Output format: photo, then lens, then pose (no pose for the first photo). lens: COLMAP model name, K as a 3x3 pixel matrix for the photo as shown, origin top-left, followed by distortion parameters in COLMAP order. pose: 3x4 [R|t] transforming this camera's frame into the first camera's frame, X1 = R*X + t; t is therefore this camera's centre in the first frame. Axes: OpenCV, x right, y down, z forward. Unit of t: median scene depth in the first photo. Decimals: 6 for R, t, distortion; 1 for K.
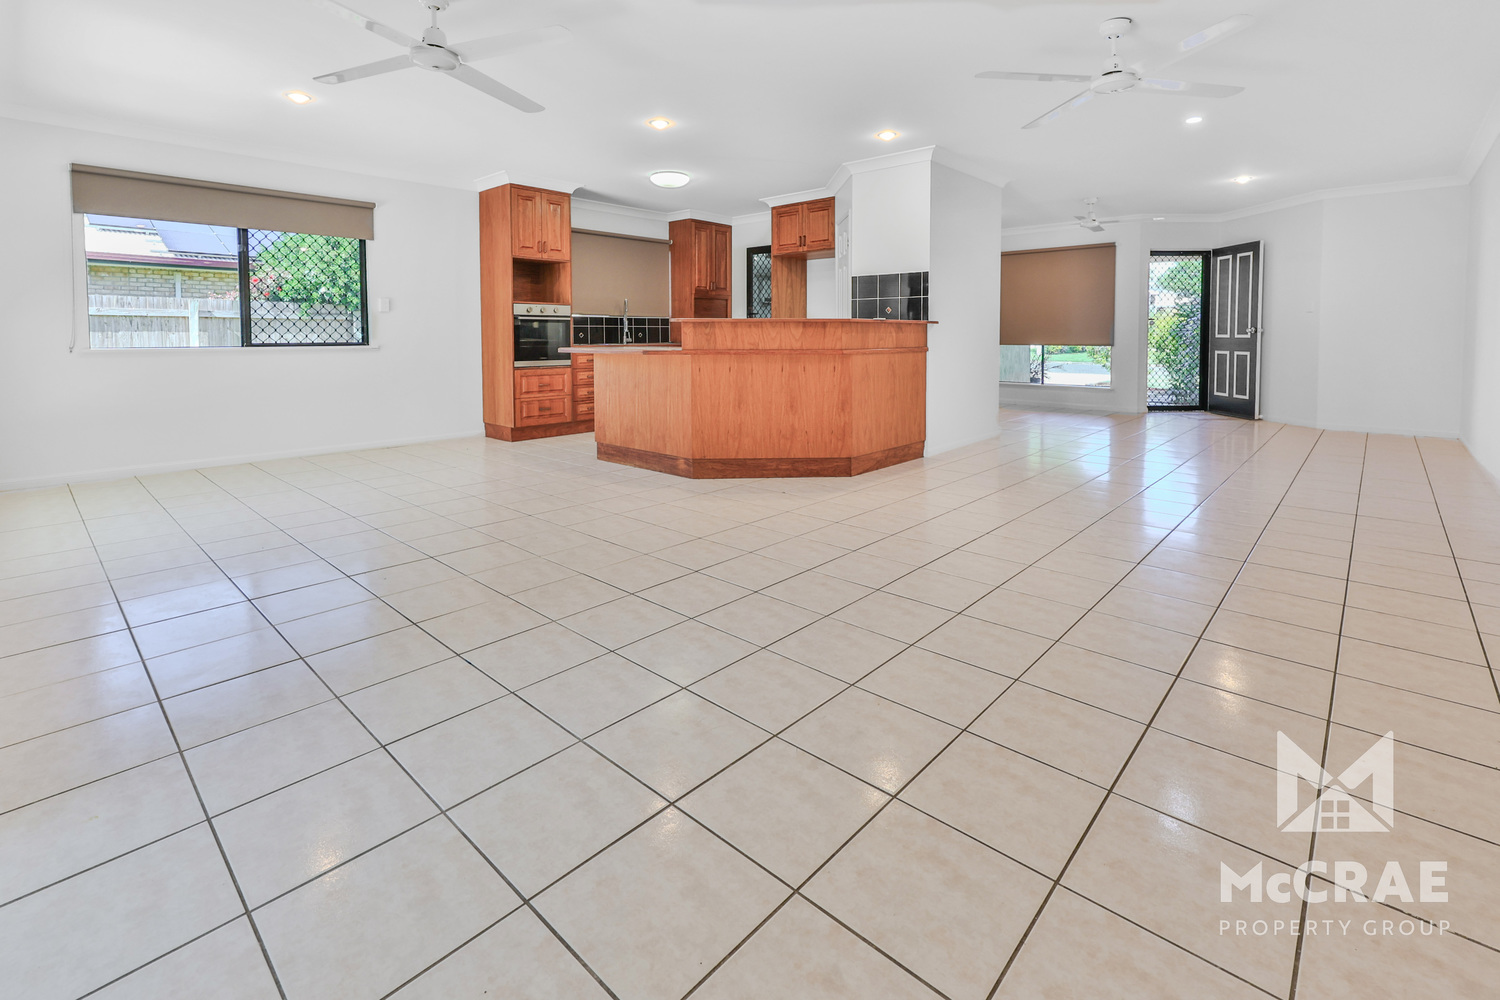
lens RADIAL K [[634.2, 0, 793.3], [0, 634.2, 339.7], [0, 0, 1]] dist [-0.000892, 0.000545]
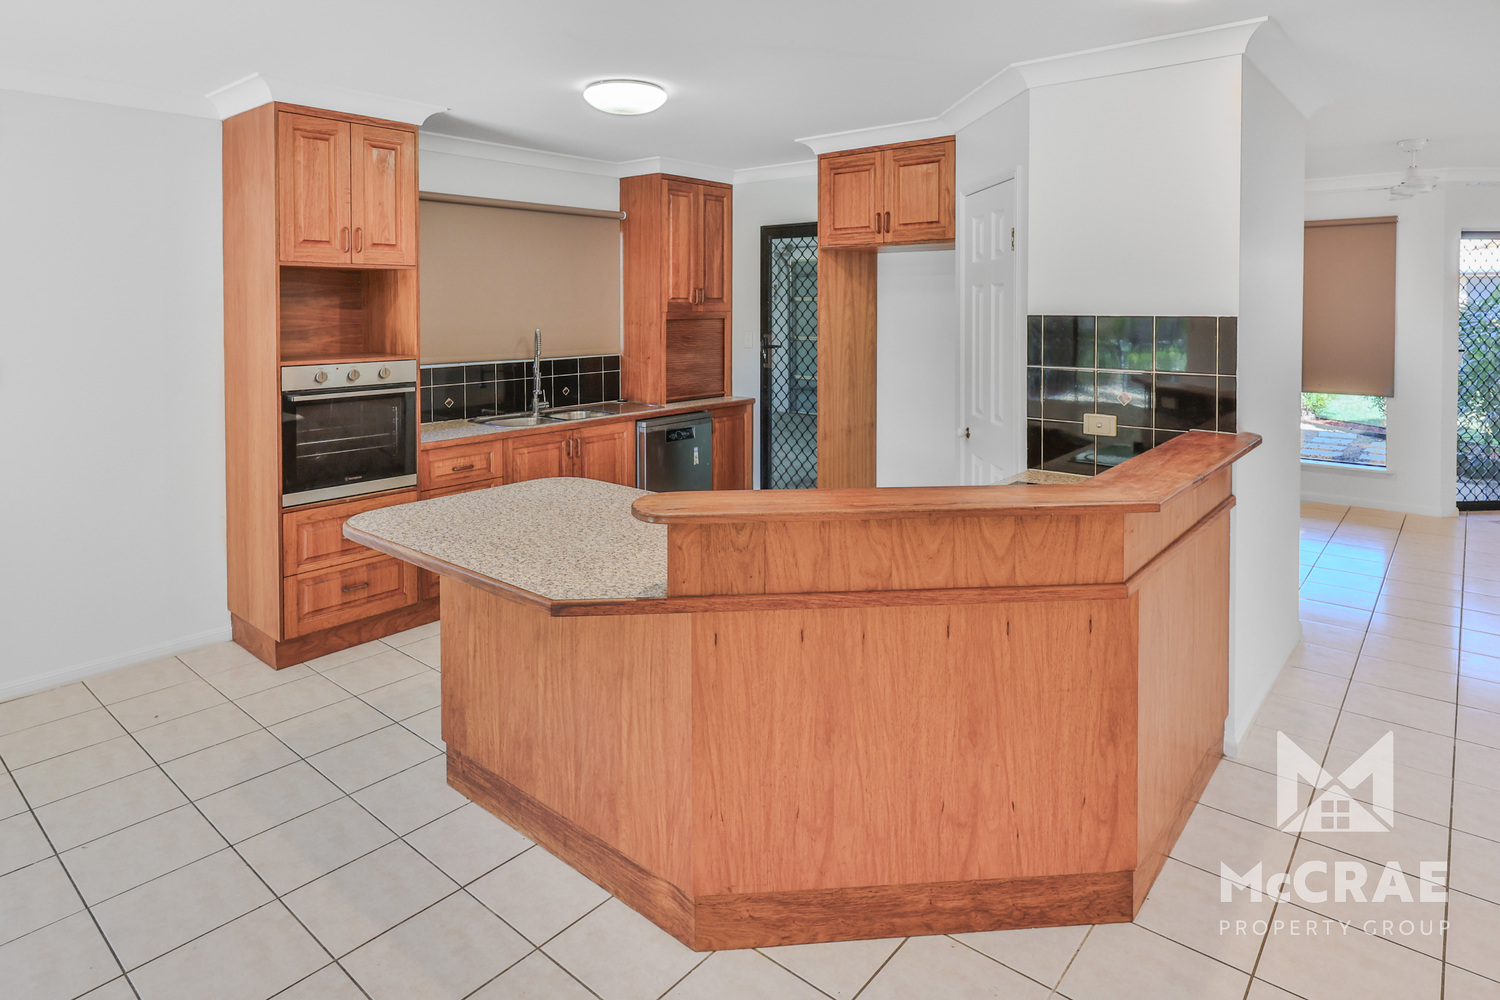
lens RADIAL K [[829.4, 0, 782.8], [0, 829.4, 326.7], [0, 0, 1]] dist [0.002330, -0.000190]
pose [[0.999960, 0.005490, 0.007024, -0.081750], [-0.005585, 0.999892, 0.013576, -0.092746], [-0.006948, -0.013614, 0.999883, 0.386378]]
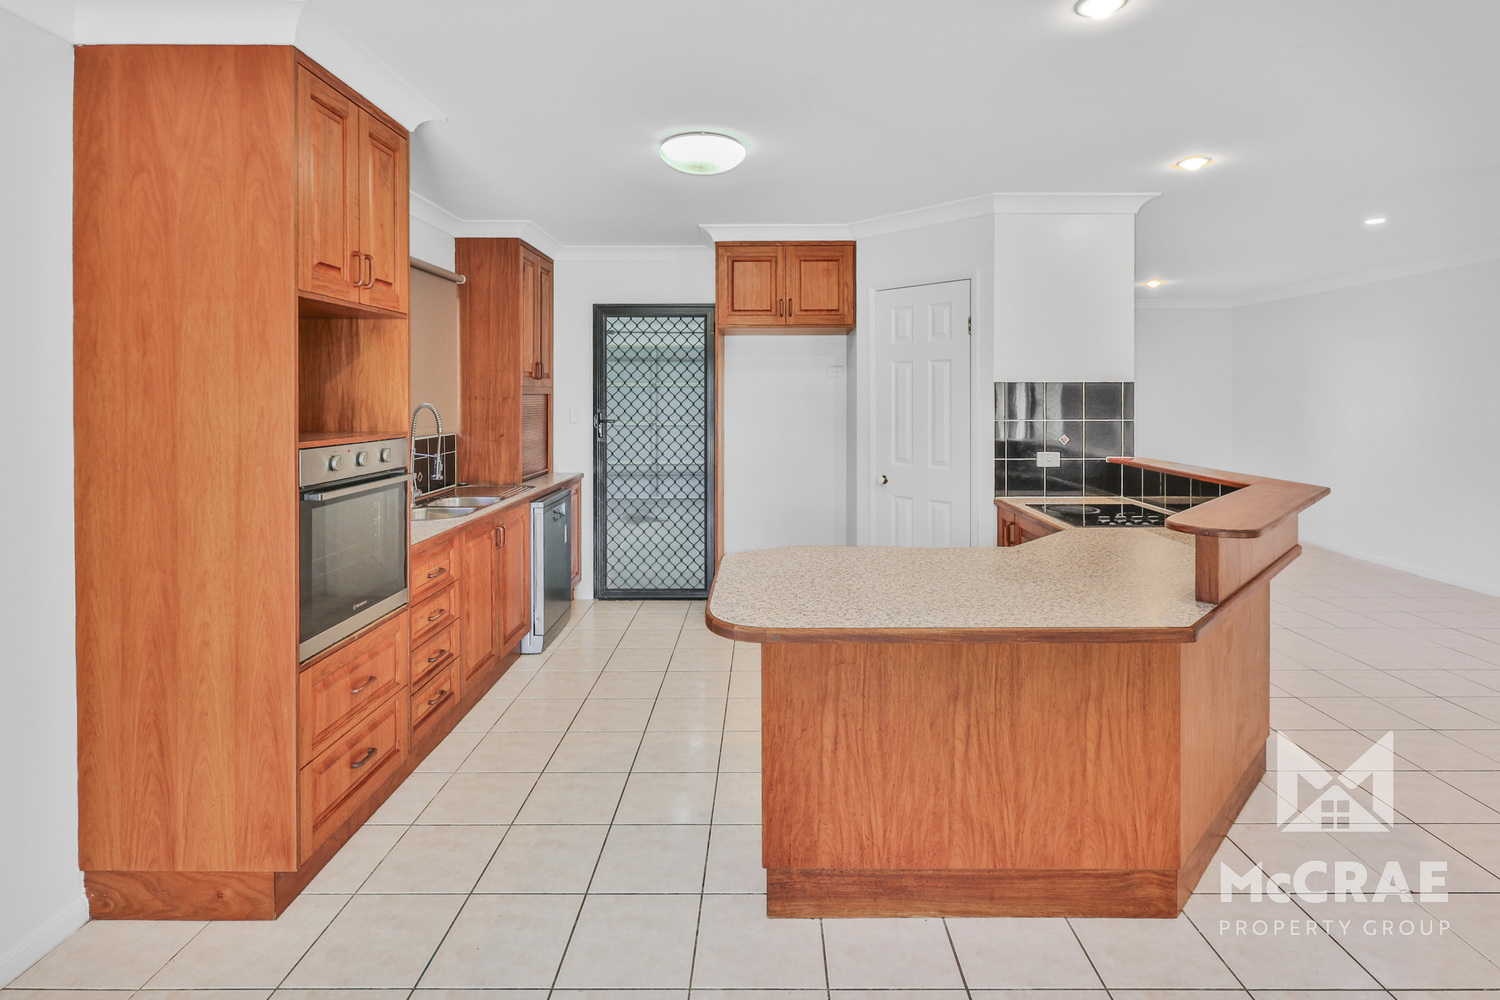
lens RADIAL K [[686.9, 0, 788.5], [0, 686.9, 400.9], [0, 0, 1]] dist [0.000904, 0.000176]
pose [[0.779722, -0.000977, 0.626125, -0.440561], [0.005566, 0.999970, -0.005371, -0.074840], [-0.626102, 0.007673, 0.779704, 0.574693]]
